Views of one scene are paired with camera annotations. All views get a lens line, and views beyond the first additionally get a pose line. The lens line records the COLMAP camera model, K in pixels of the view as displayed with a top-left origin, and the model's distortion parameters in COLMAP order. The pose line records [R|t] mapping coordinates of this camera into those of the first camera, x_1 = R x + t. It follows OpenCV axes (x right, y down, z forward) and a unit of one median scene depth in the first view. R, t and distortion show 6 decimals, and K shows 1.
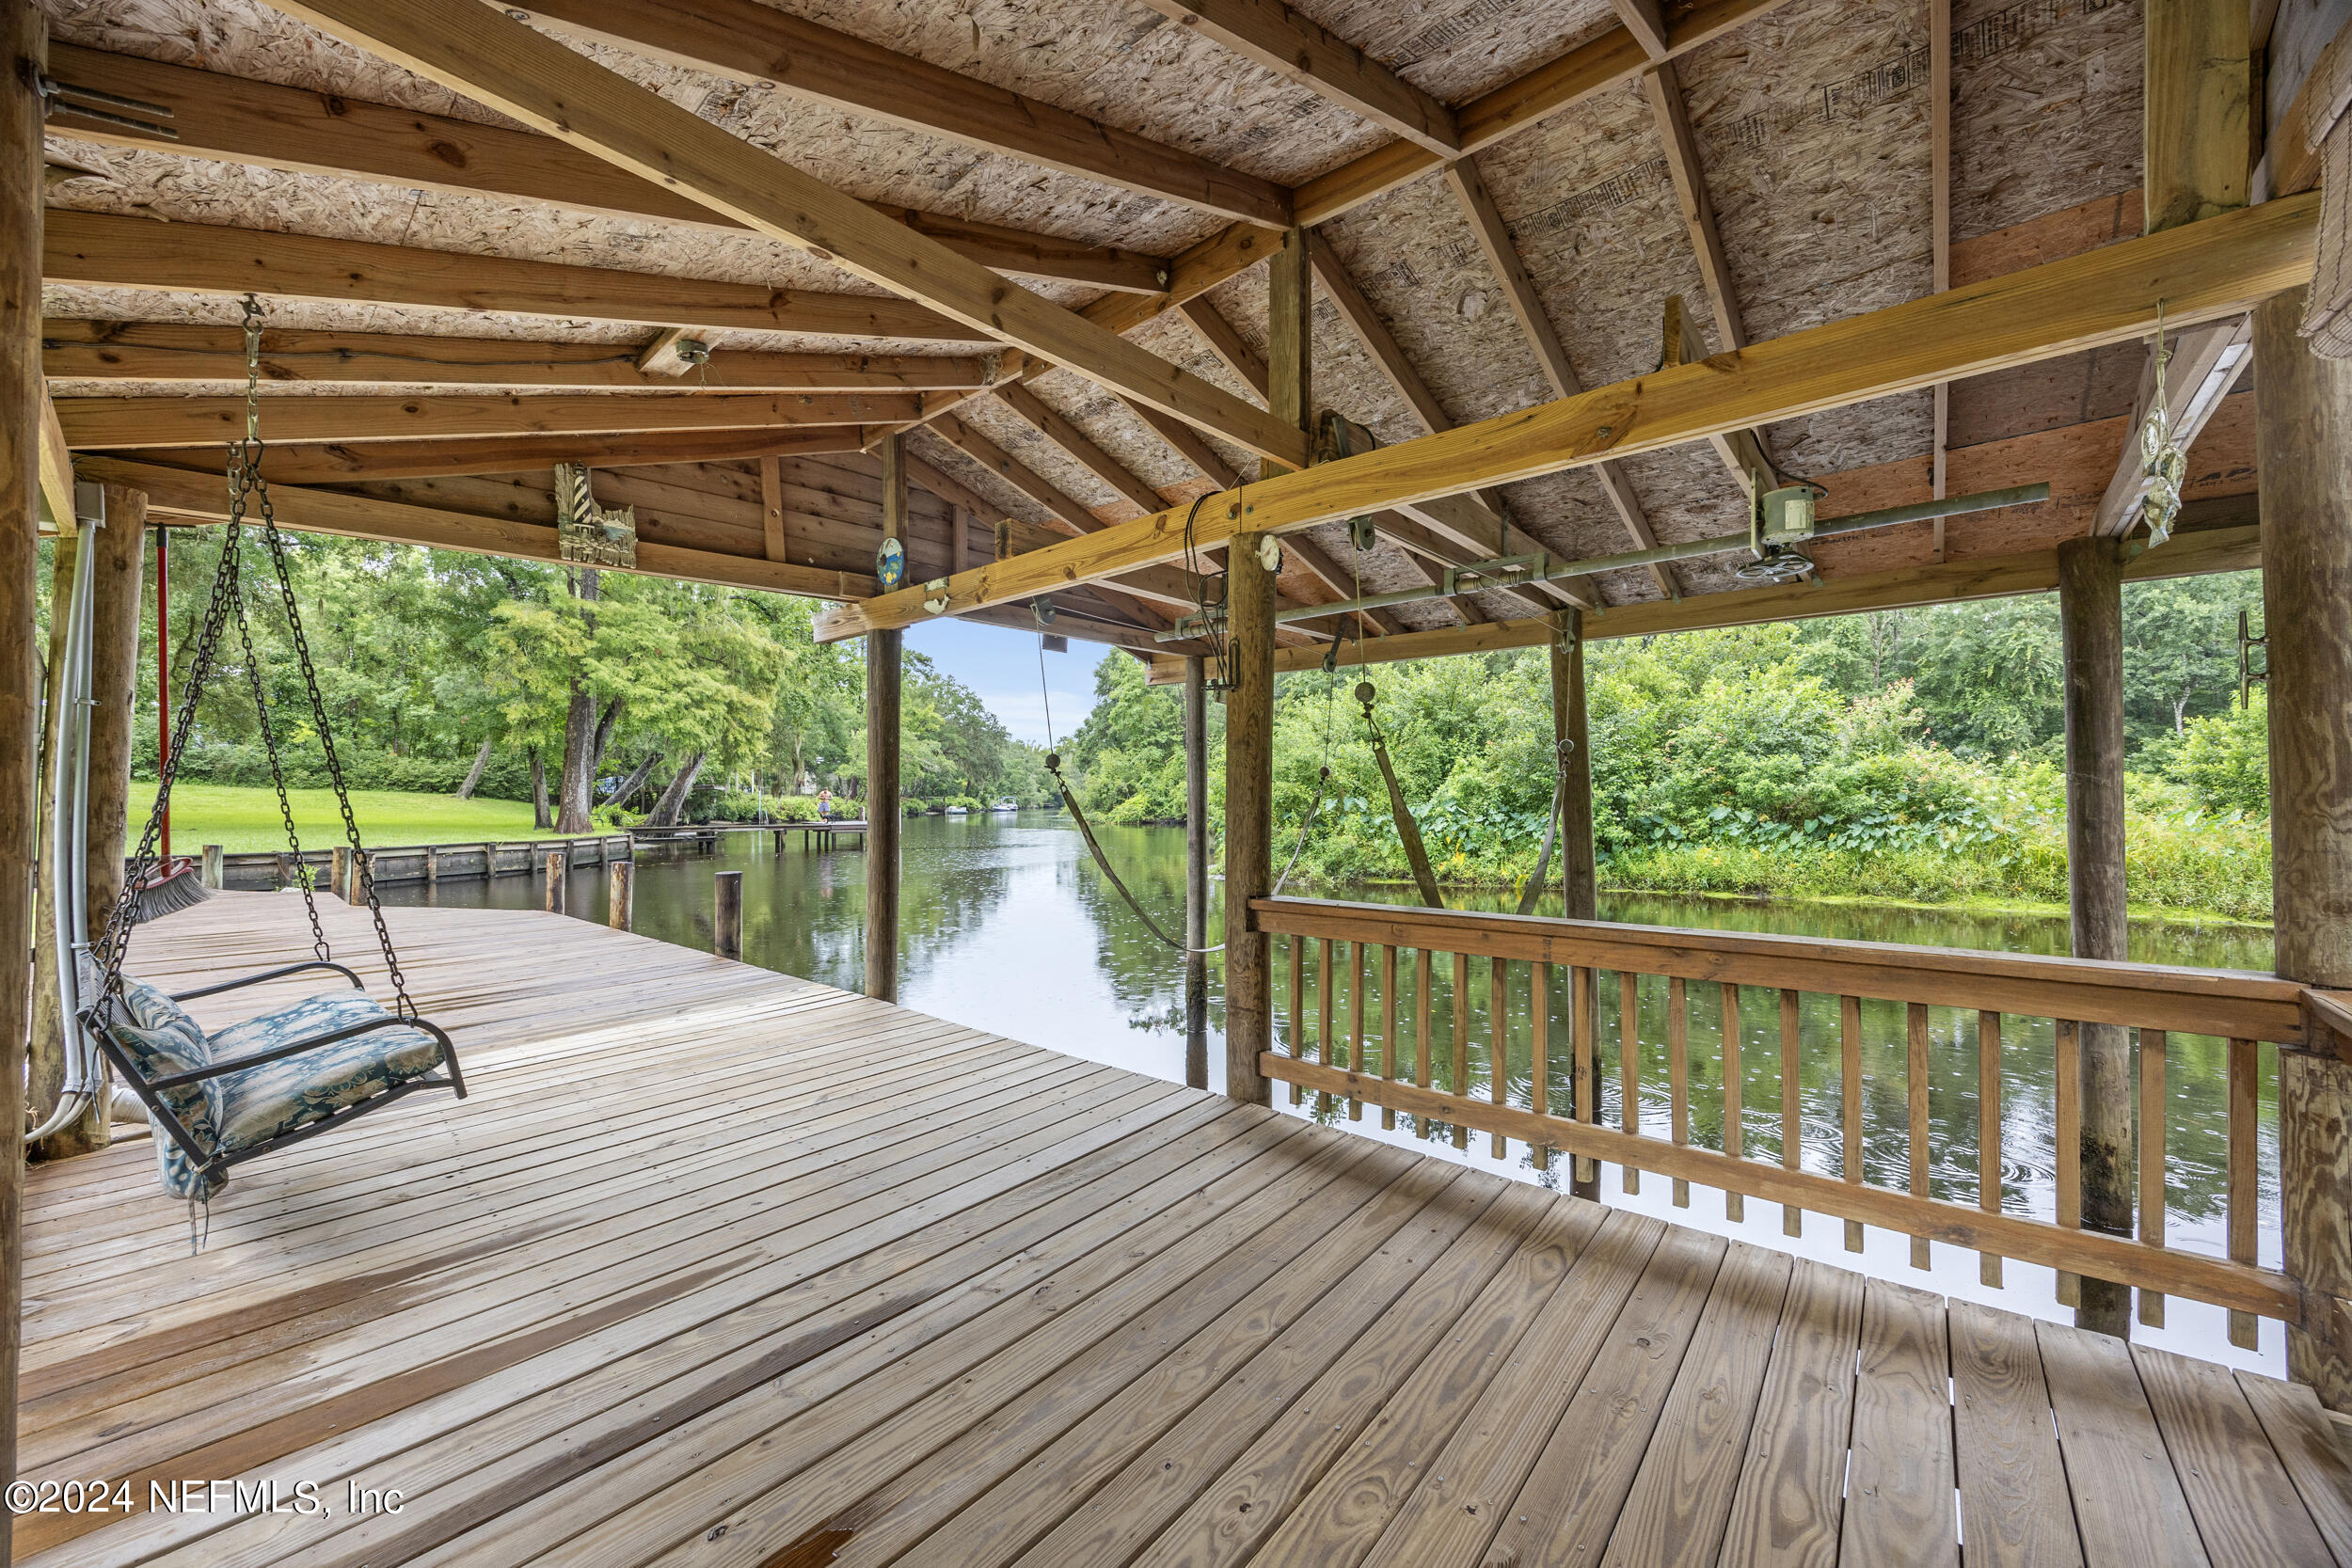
lens RADIAL K [[904.1, 0, 1172.3], [0, 904.1, 802.2], [0, 0, 1]] dist [-0.001202, -0.000228]
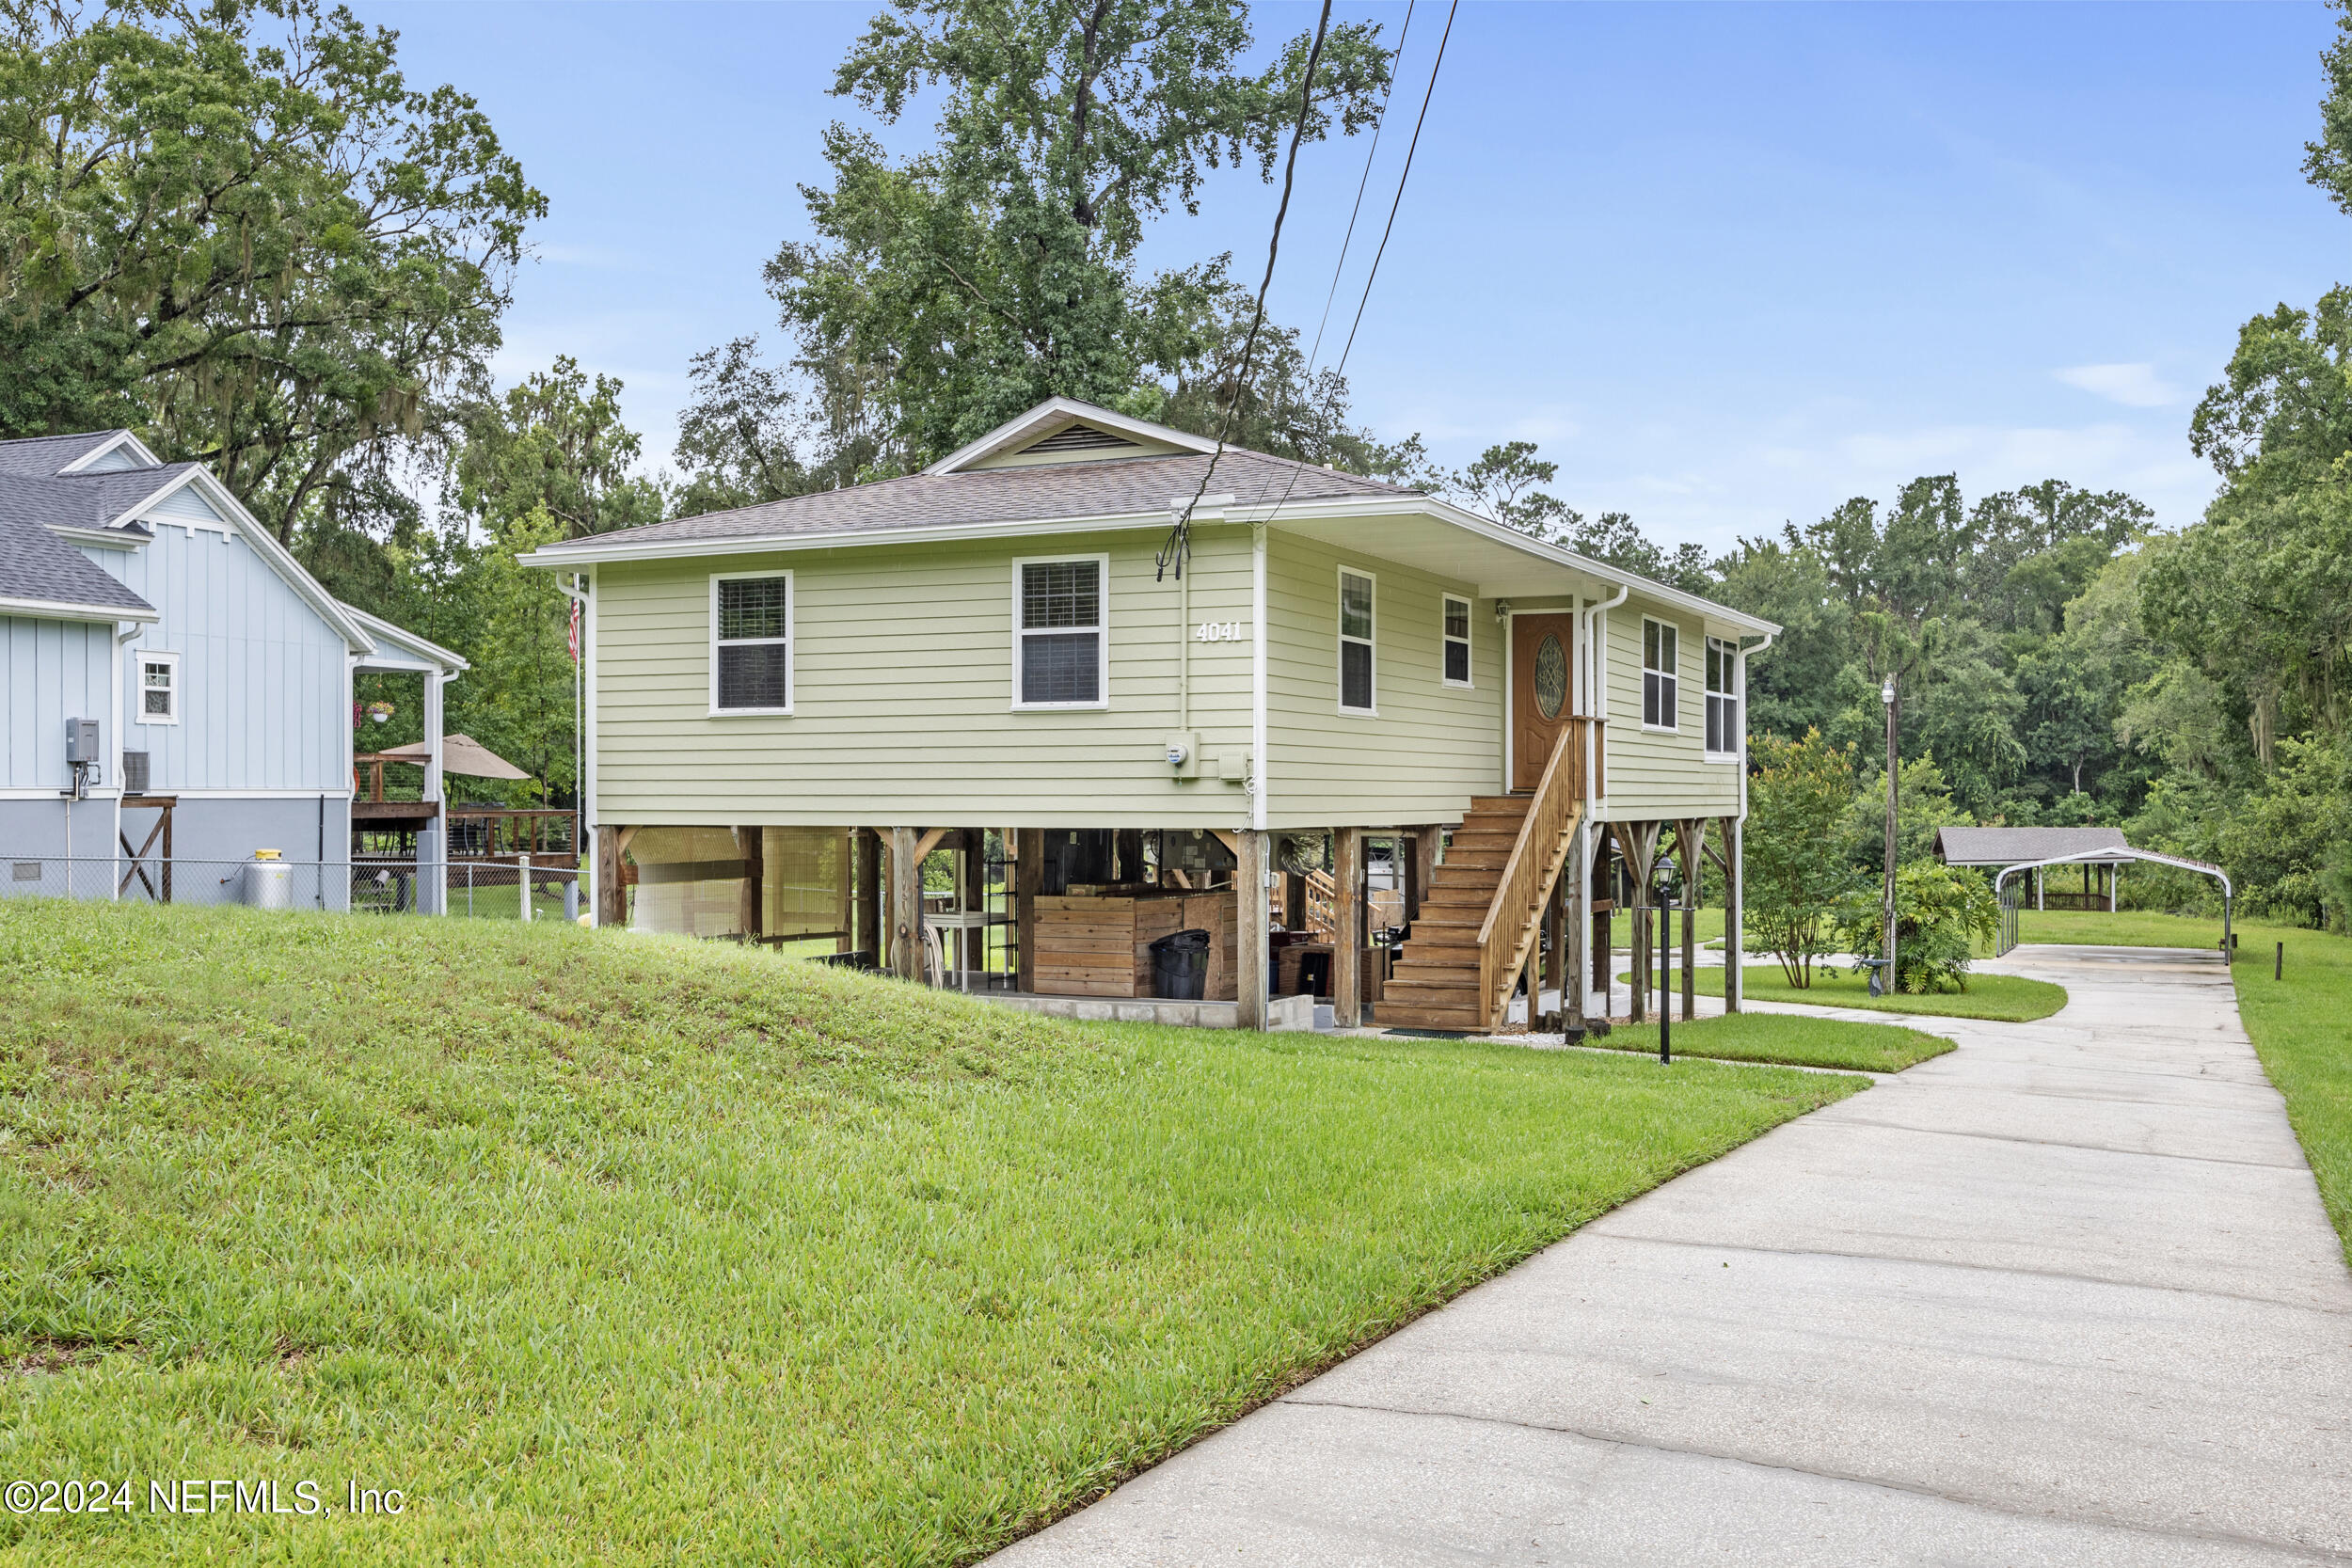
lens RADIAL K [[2275.8, 0, 1177.4], [0, 2275.8, 792.0], [0, 0, 1]] dist [-0.015080, 0.000000]
pose [[0.891791, 0.003566, 0.452433, -3.013913], [-0.001833, 0.999989, -0.004270, -0.137920], [-0.452443, 0.002979, 0.891788, -2.634728]]
